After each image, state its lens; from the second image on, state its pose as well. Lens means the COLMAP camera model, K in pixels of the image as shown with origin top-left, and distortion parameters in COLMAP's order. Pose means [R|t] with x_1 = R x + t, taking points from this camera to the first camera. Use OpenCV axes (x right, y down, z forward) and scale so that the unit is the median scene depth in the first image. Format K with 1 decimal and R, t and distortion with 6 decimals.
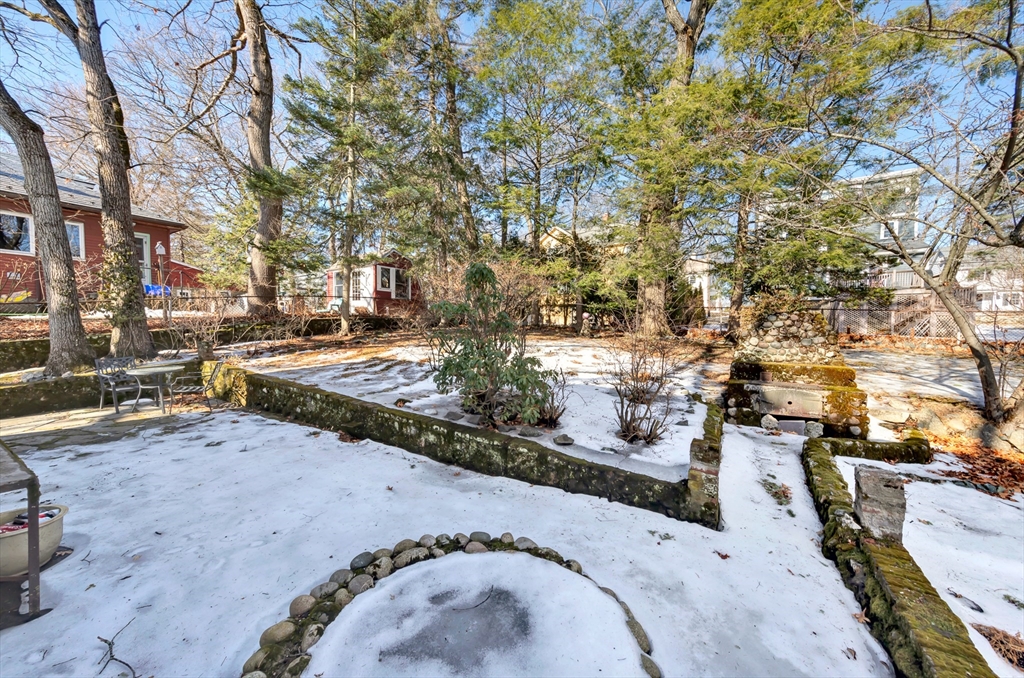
lens RADIAL K [[373.3, 0, 539.0], [0, 373.3, 340.8], [0, 0, 1]] dist [0.001712, -0.000050]
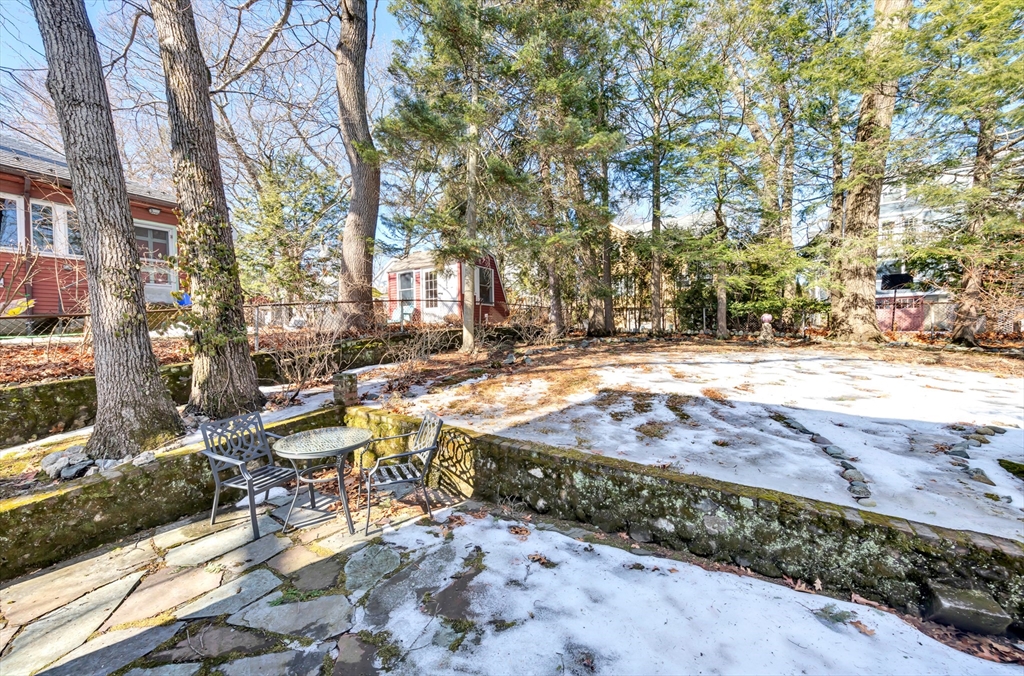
lens RADIAL K [[365.6, 0, 517.4], [0, 365.6, 340.7], [0, 0, 1]] dist [0.000830, -0.000104]
pose [[0.999163, -0.026168, 0.031434, -0.712596], [0.026760, 0.999470, -0.018555, -0.037071], [-0.030932, 0.019381, 0.999334, 0.459169]]
